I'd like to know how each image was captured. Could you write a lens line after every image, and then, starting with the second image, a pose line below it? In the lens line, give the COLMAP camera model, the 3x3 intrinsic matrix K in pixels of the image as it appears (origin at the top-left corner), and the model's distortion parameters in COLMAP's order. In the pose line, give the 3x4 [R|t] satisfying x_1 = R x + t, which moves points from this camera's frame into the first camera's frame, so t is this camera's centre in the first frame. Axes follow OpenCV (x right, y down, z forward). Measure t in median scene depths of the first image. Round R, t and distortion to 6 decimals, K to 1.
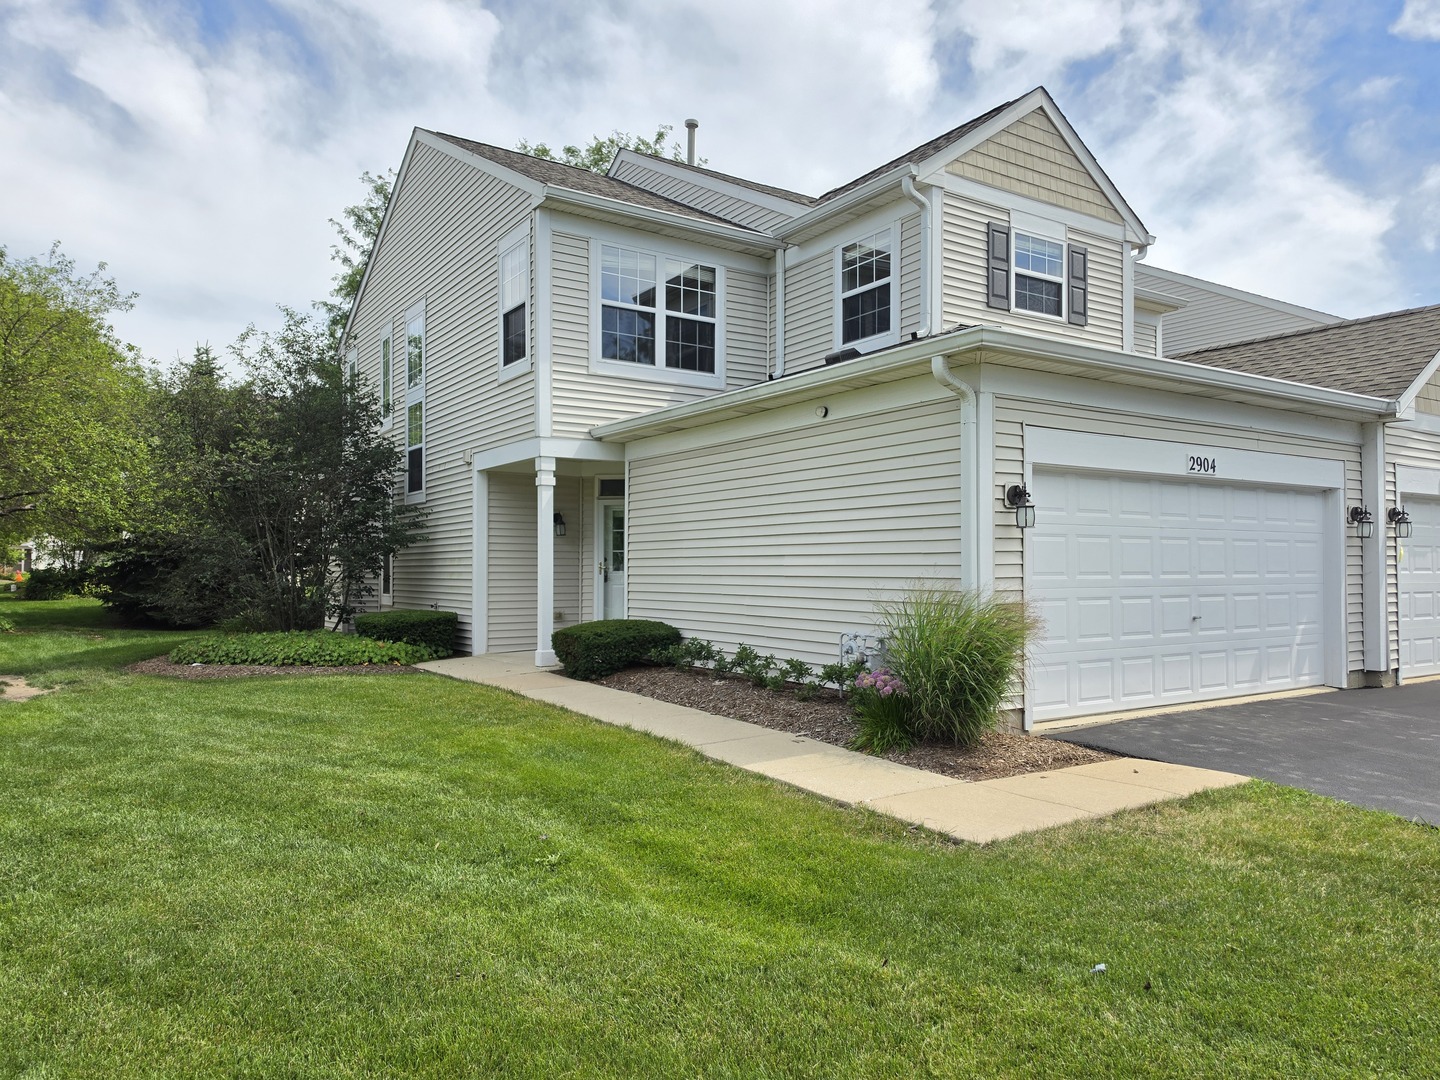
lens RADIAL K [[1001.2, 0, 726.9], [0, 1001.2, 552.1], [0, 0, 1]] dist [0.027264, -0.023631]
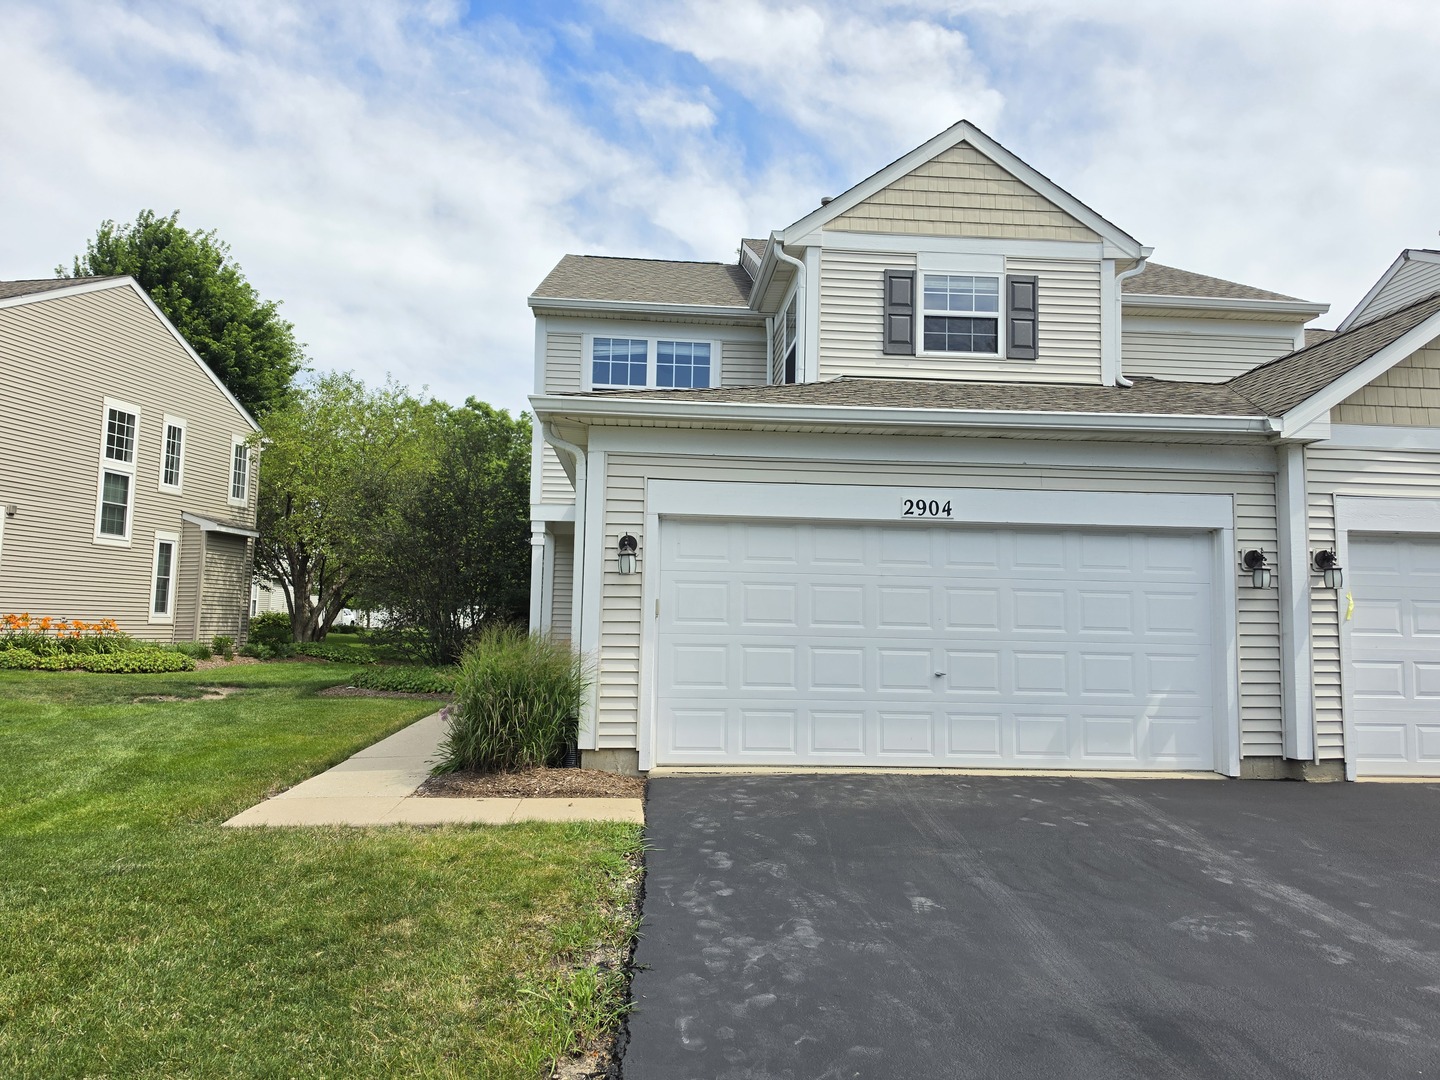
lens RADIAL K [[1001.2, 0, 733.6], [0, 1001.2, 538.1], [0, 0, 1]] dist [0.027264, -0.023631]
pose [[0.871249, -0.024194, -0.490244, 0.593706], [-0.012906, 0.997310, -0.072156, 0.007852], [0.490671, 0.069193, 0.868593, 0.086340]]
